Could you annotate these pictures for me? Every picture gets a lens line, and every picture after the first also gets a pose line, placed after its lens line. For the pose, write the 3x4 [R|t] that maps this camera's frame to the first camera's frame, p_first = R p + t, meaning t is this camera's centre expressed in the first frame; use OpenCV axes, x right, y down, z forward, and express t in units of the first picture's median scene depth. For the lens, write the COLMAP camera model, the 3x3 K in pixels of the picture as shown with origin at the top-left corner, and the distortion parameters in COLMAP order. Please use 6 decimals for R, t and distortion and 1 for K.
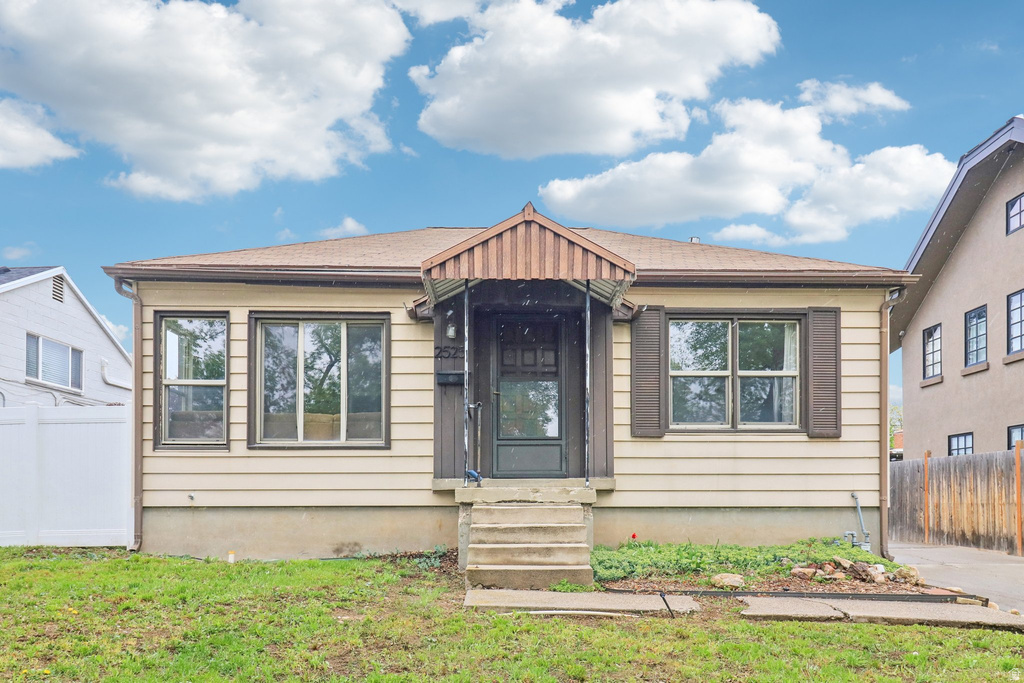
lens RADIAL K [[686.3, 0, 511.1], [0, 686.3, 382.6], [0, 0, 1]] dist [0.009223, -0.001933]
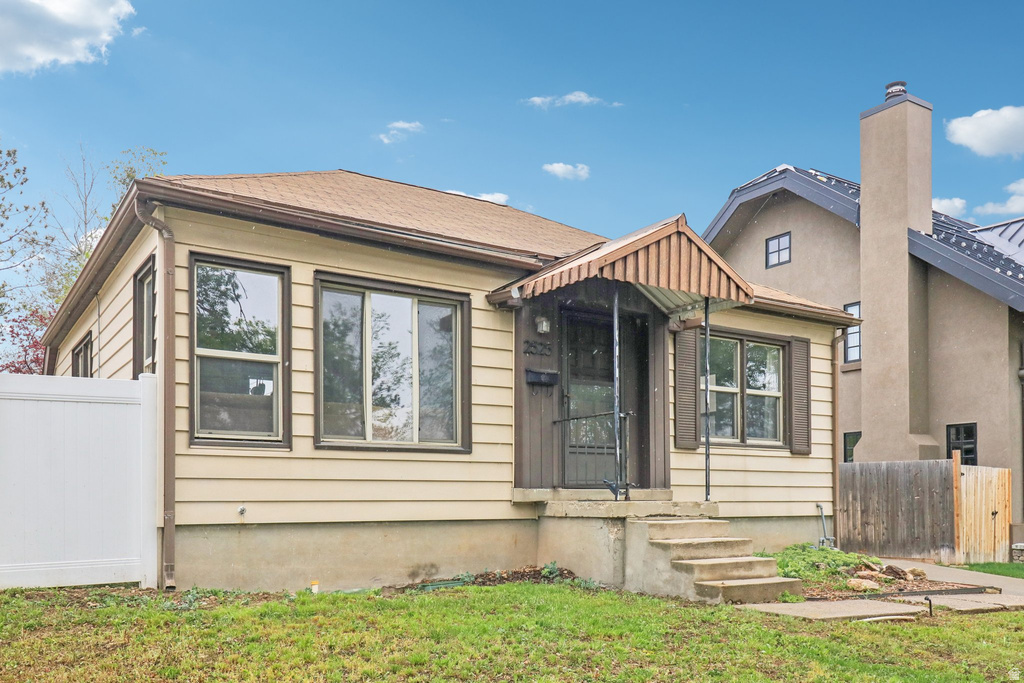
lens RADIAL K [[840.7, 0, 511.6], [0, 840.7, 341.6], [0, 0, 1]] dist [0.014665, 0.007083]
pose [[0.850853, 0.097773, 0.516226, -0.695233], [-0.091348, 0.995097, -0.037910, -0.007950], [-0.517402, -0.014900, 0.855613, 0.070801]]
